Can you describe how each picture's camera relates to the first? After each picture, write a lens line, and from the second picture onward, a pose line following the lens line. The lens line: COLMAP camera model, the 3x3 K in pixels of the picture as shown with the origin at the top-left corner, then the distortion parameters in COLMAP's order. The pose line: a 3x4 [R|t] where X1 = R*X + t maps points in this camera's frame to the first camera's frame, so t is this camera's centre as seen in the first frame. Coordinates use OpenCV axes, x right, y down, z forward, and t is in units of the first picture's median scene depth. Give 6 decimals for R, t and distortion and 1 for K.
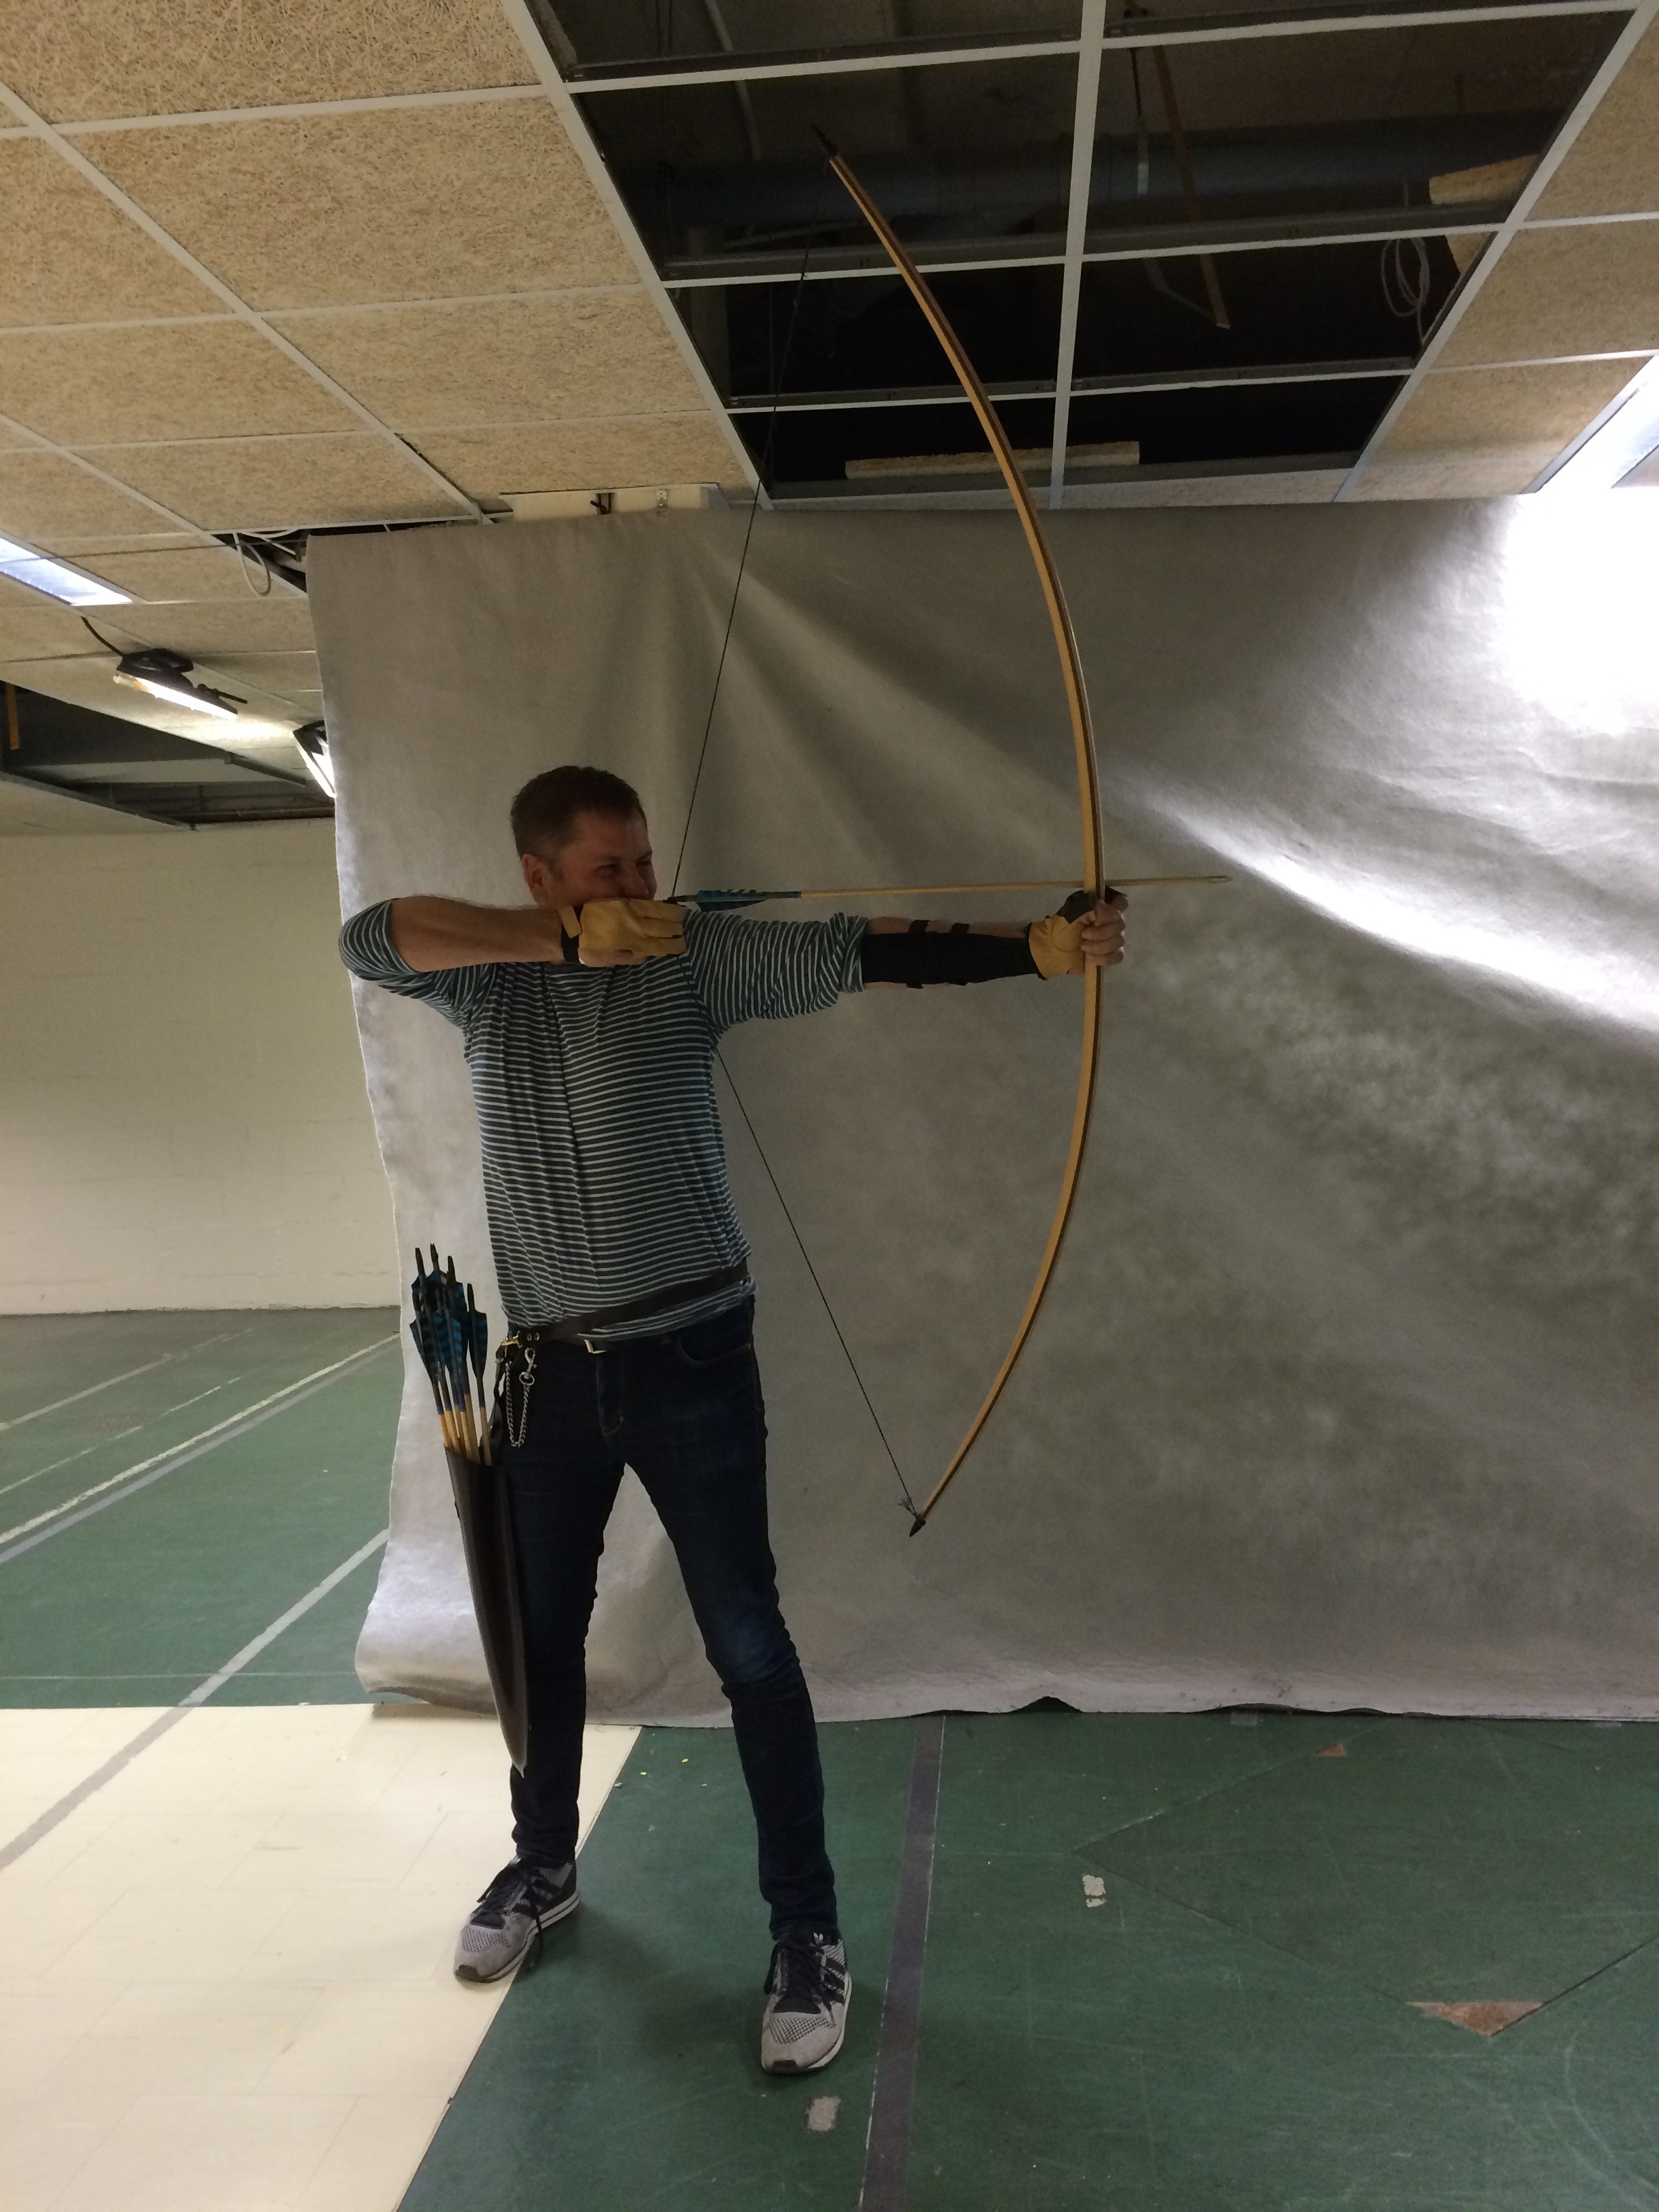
lens RADIAL K [[1888.9, 0, 859.6], [0, 1888.9, 1044.2], [0, 0, 1]] dist [0.120676, -0.163894]
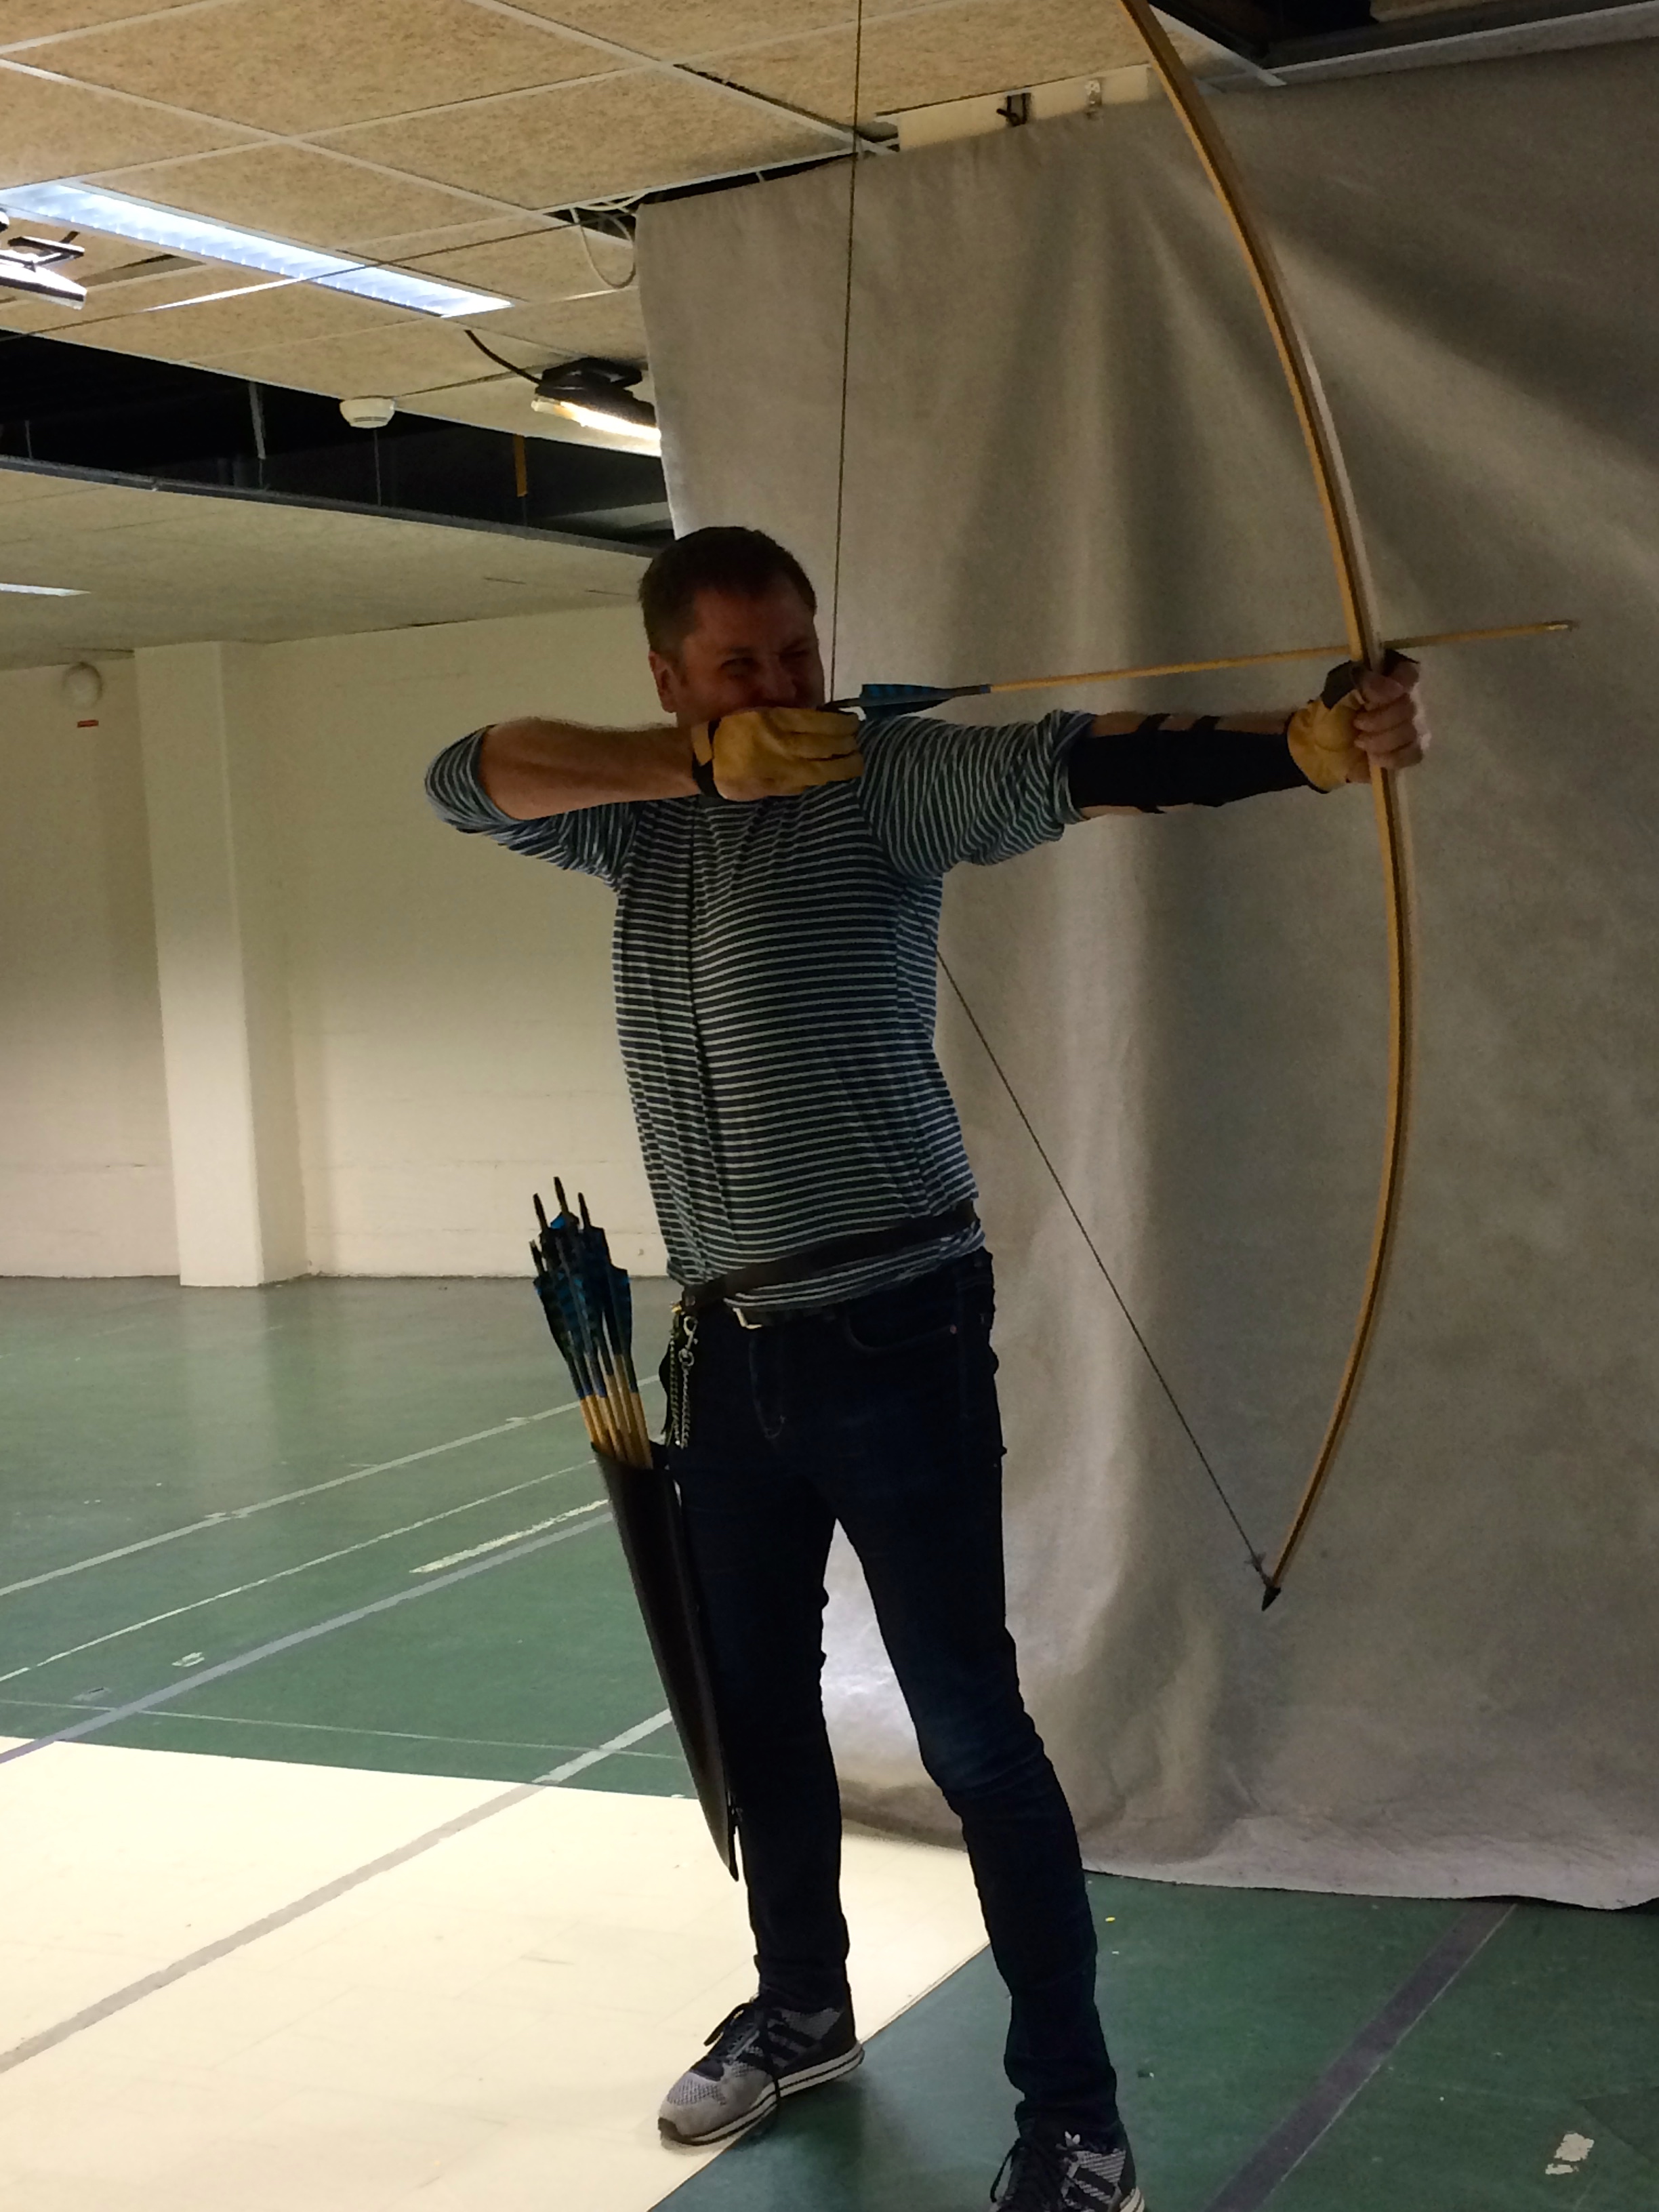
lens RADIAL K [[3031.4, 0, 832.3], [0, 3031.4, 998.6], [0, 0, 1]] dist [0.025017, 0.162774]
pose [[0.926751, -0.007925, -0.375592, 0.203464], [0.022745, 0.999127, 0.035038, -0.003771], [0.374986, -0.041014, 0.926123, -0.048852]]
